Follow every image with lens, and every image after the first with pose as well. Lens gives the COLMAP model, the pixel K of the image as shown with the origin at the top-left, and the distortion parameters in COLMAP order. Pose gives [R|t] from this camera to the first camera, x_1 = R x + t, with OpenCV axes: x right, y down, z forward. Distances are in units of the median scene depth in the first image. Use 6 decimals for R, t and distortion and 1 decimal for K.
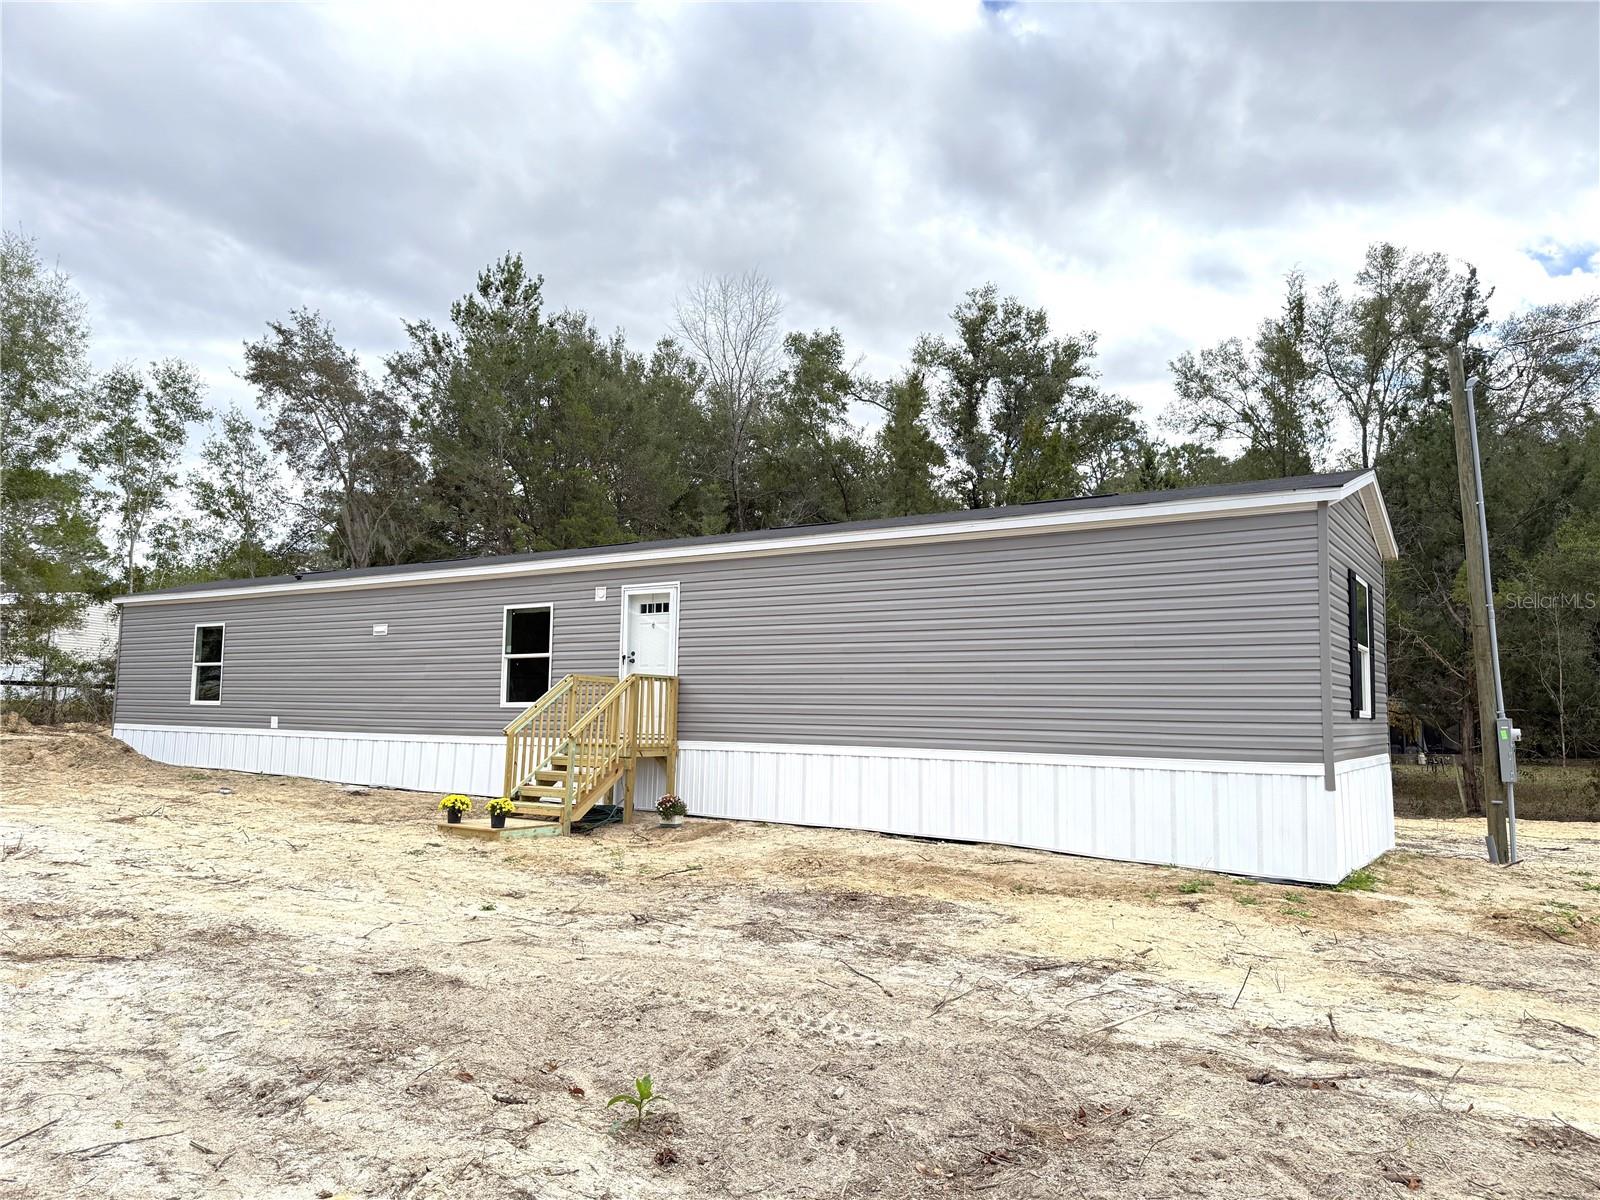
lens RADIAL K [[1152.8, 0, 795.8], [0, 1152.8, 605.9], [0, 0, 1]] dist [0.058045, -0.057239]
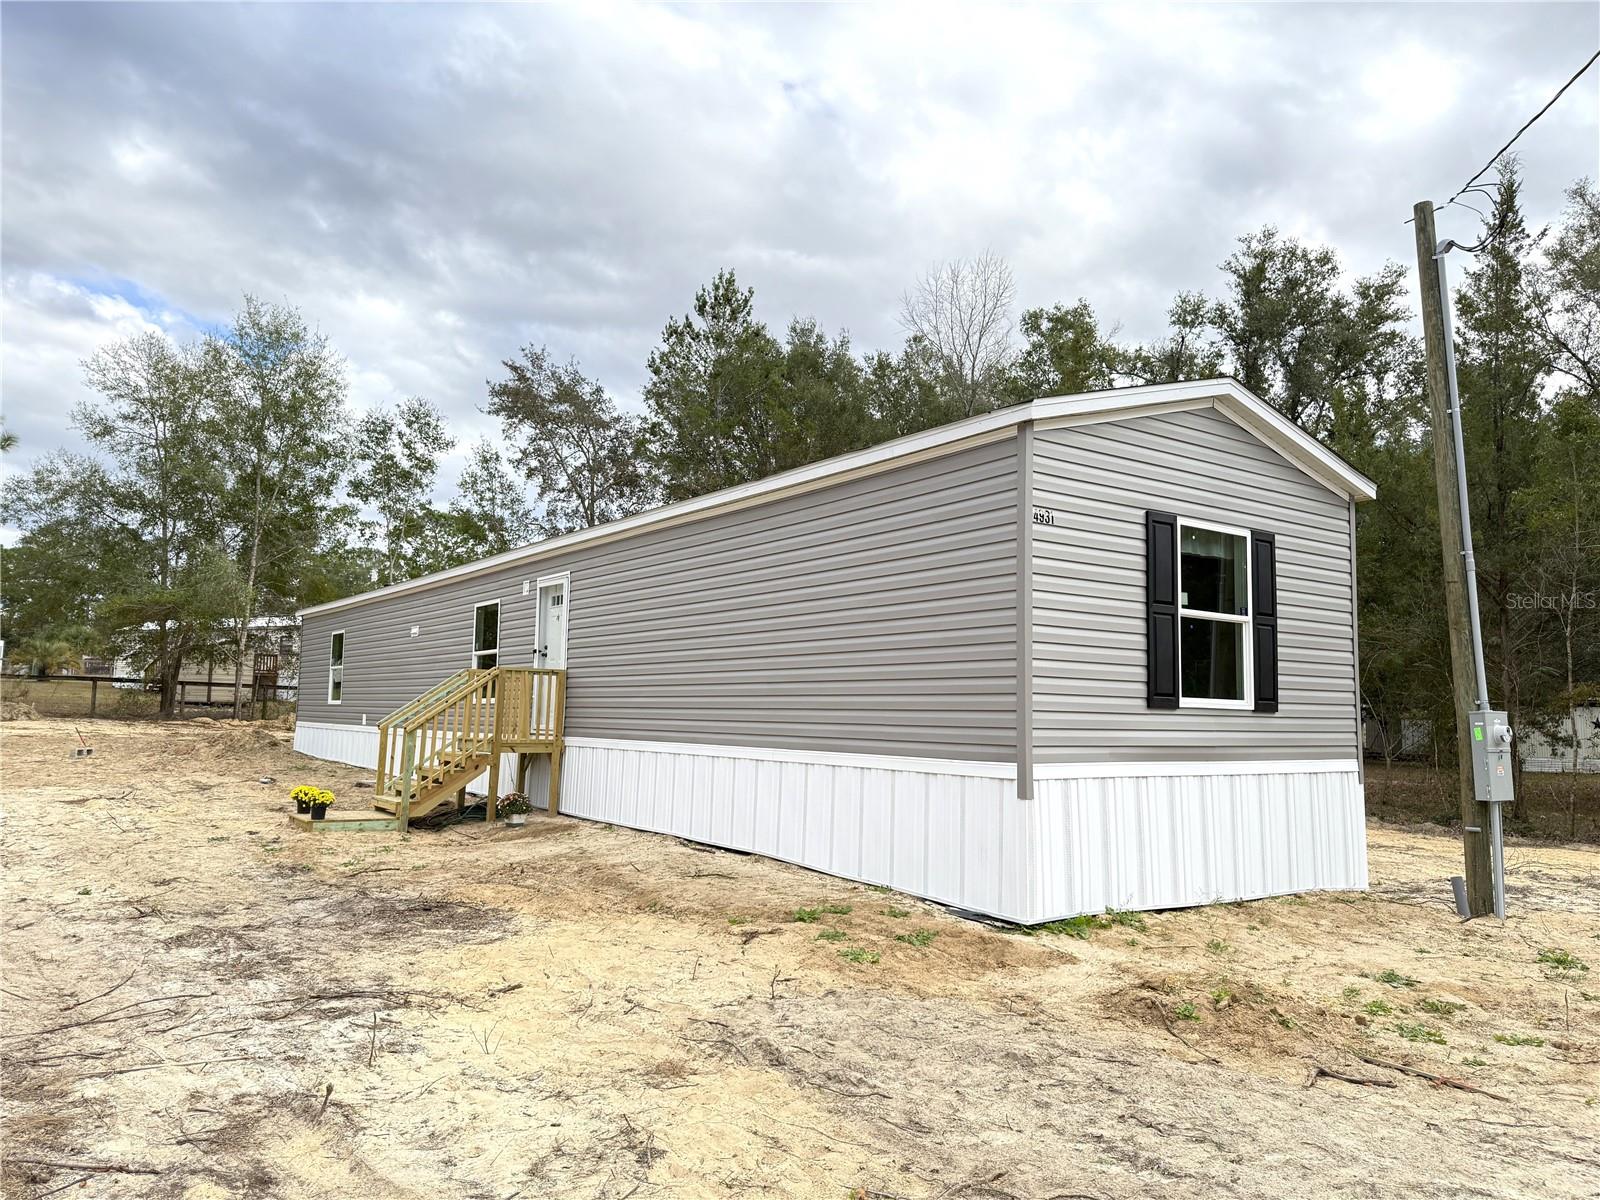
lens RADIAL K [[1152.8, 0, 794.5], [0, 1152.8, 594.0], [0, 0, 1]] dist [0.058045, -0.057239]
pose [[0.933586, -0.036860, -0.356453, 0.183565], [0.030647, 0.999264, -0.023065, 0.011405], [0.357041, 0.010609, 0.934028, 0.072851]]
